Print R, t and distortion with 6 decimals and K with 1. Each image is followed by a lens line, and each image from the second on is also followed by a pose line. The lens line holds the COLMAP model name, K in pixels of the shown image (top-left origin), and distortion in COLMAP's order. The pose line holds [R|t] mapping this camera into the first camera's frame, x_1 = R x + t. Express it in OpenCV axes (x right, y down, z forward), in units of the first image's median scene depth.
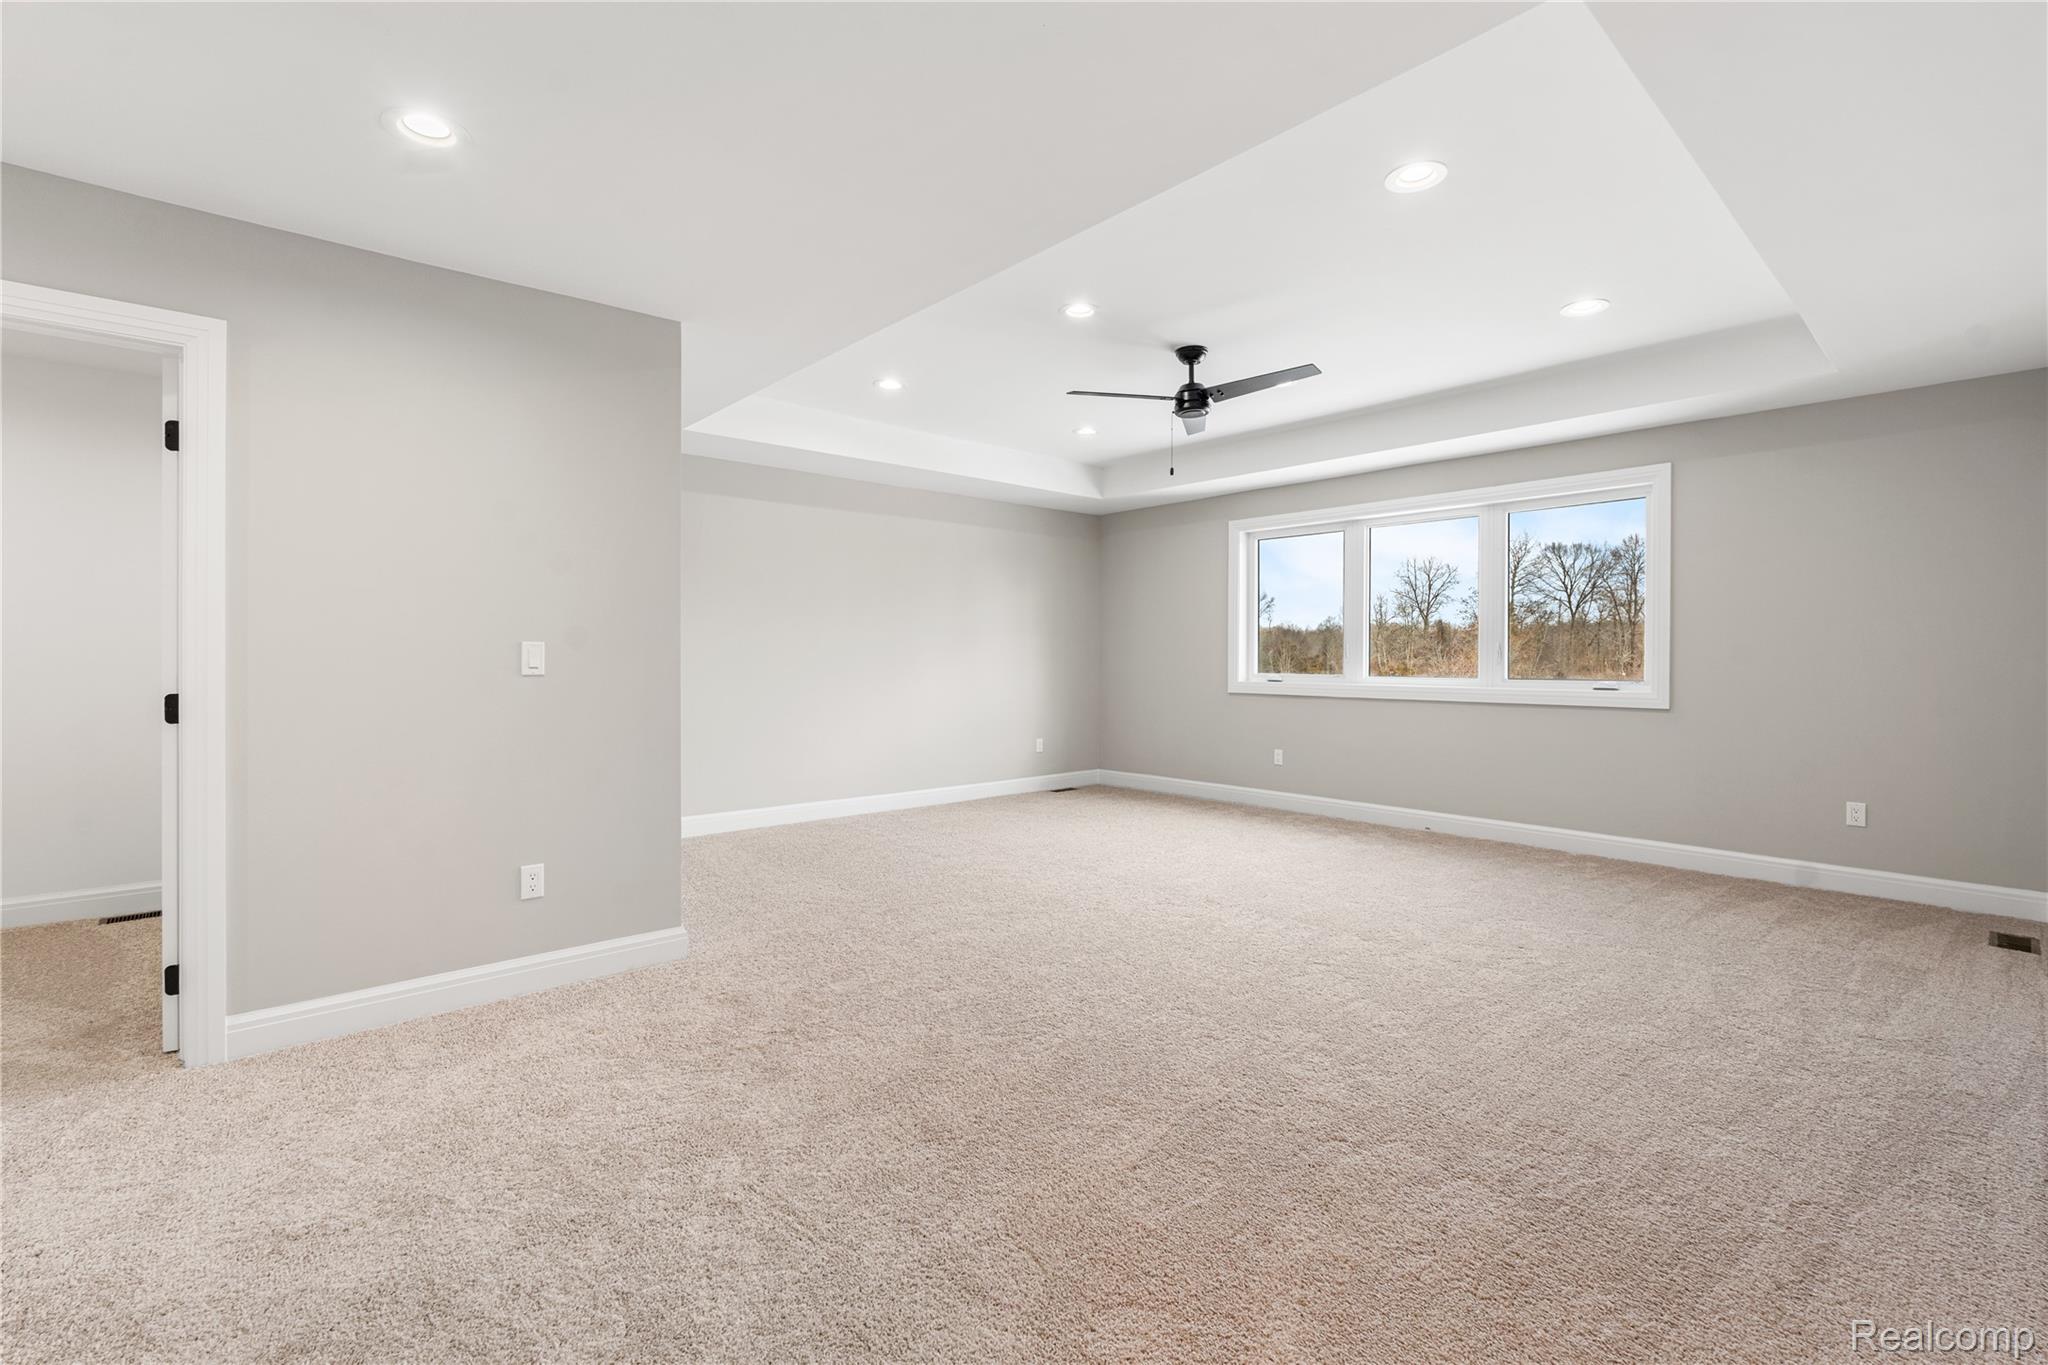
lens RADIAL K [[908.2, 0, 1019.7], [0, 908.2, 667.0], [0, 0, 1]] dist [-0.001655, -0.000213]
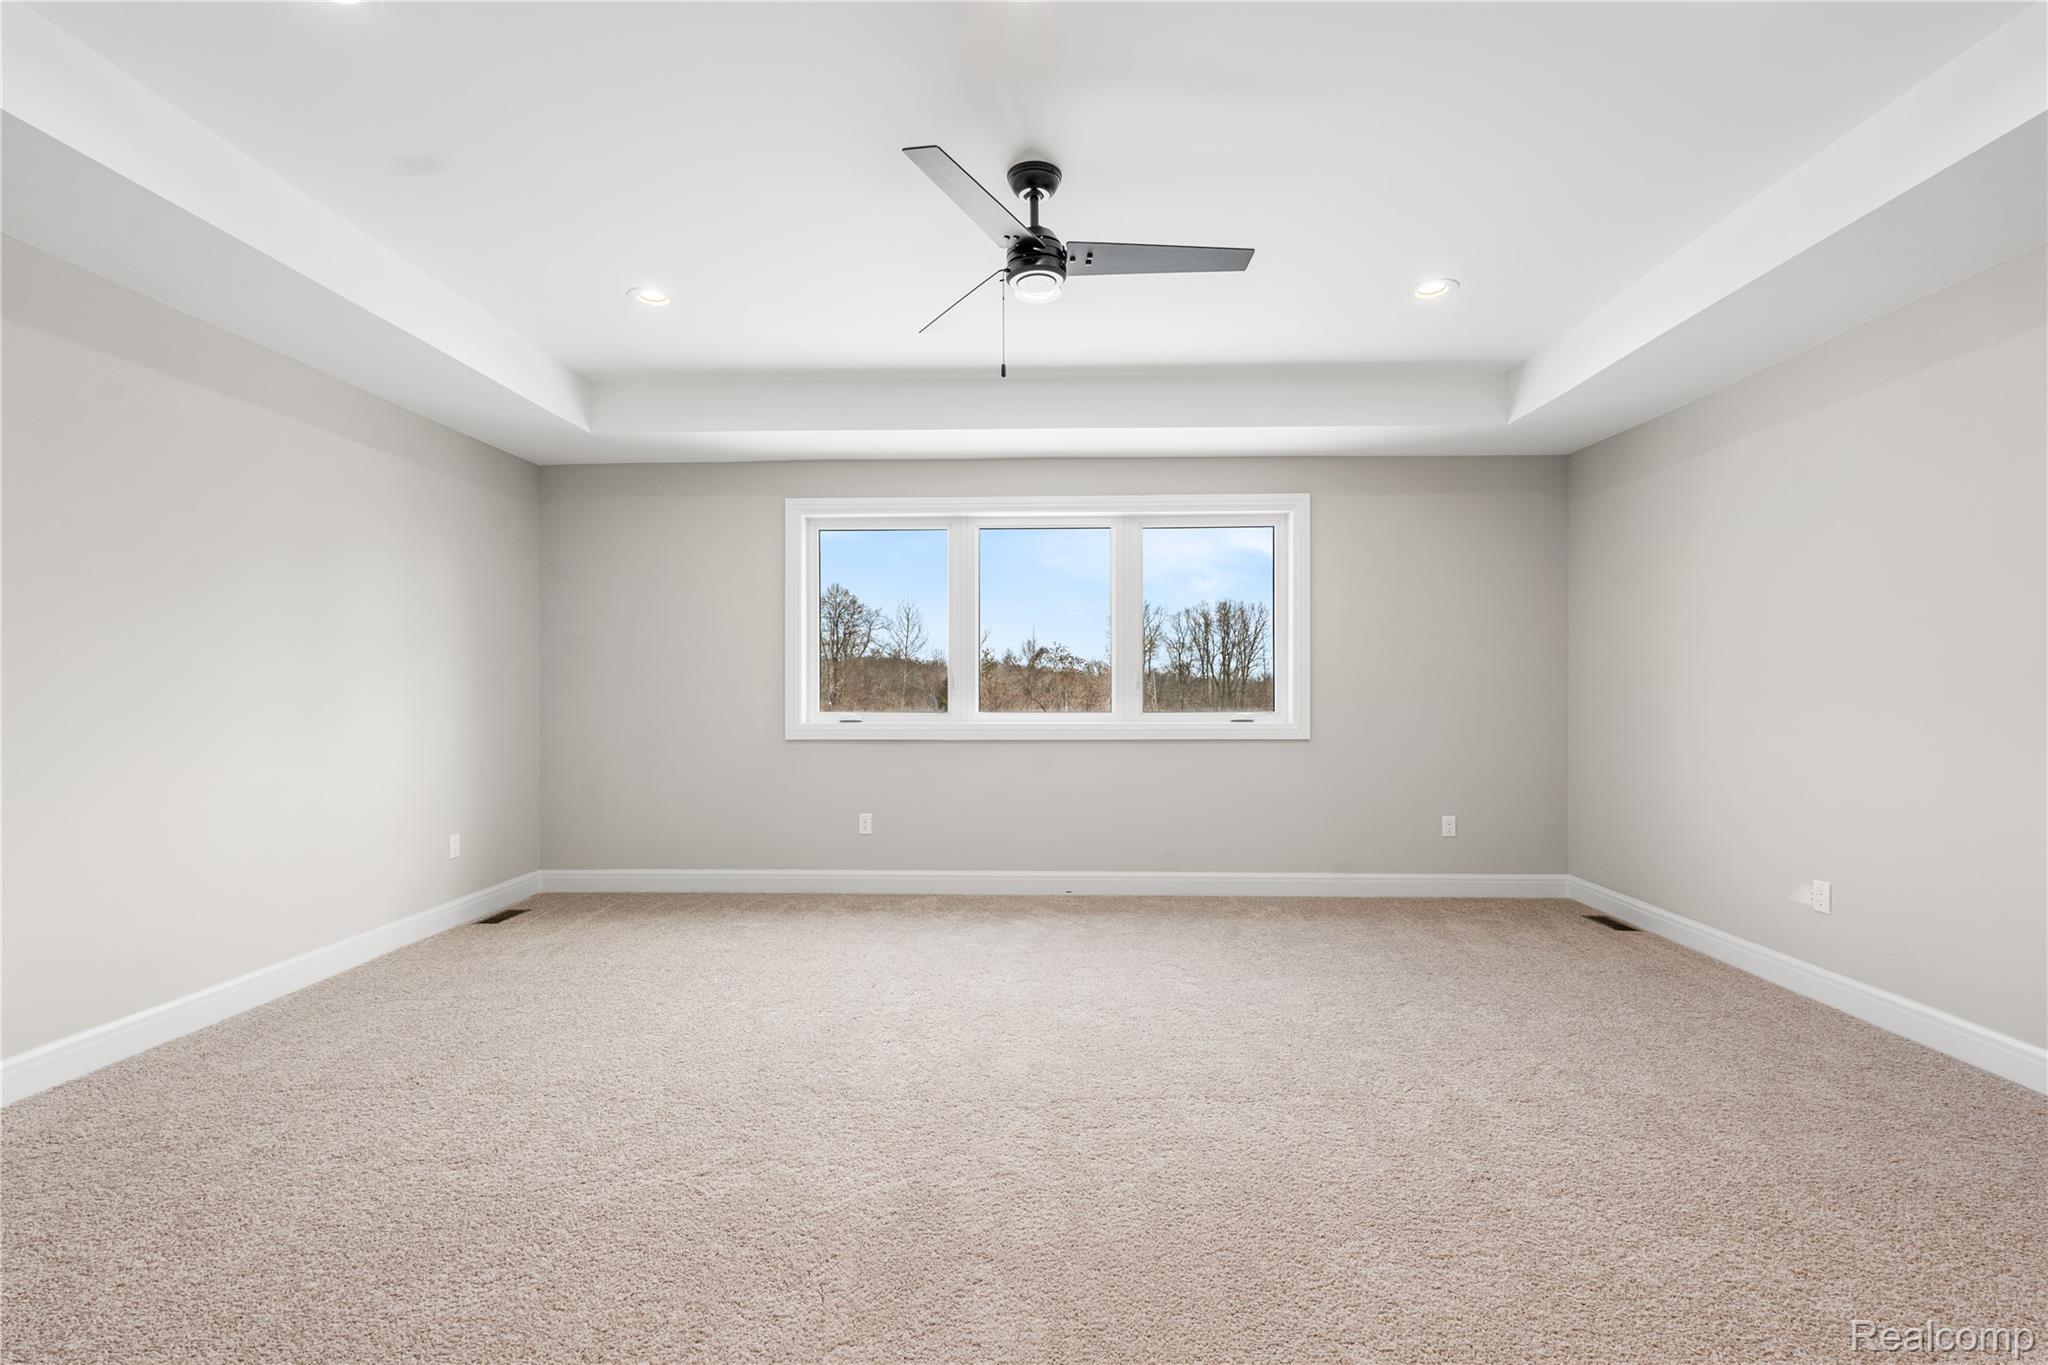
lens RADIAL K [[901.5, 0, 1018.8], [0, 901.5, 699.9], [0, 0, 1]] dist [-0.001883, -0.000209]
pose [[0.686349, -0.012710, 0.727162, -0.180577], [0.012768, 0.999904, 0.005426, -0.005224], [-0.727161, 0.005560, 0.686445, 0.435586]]
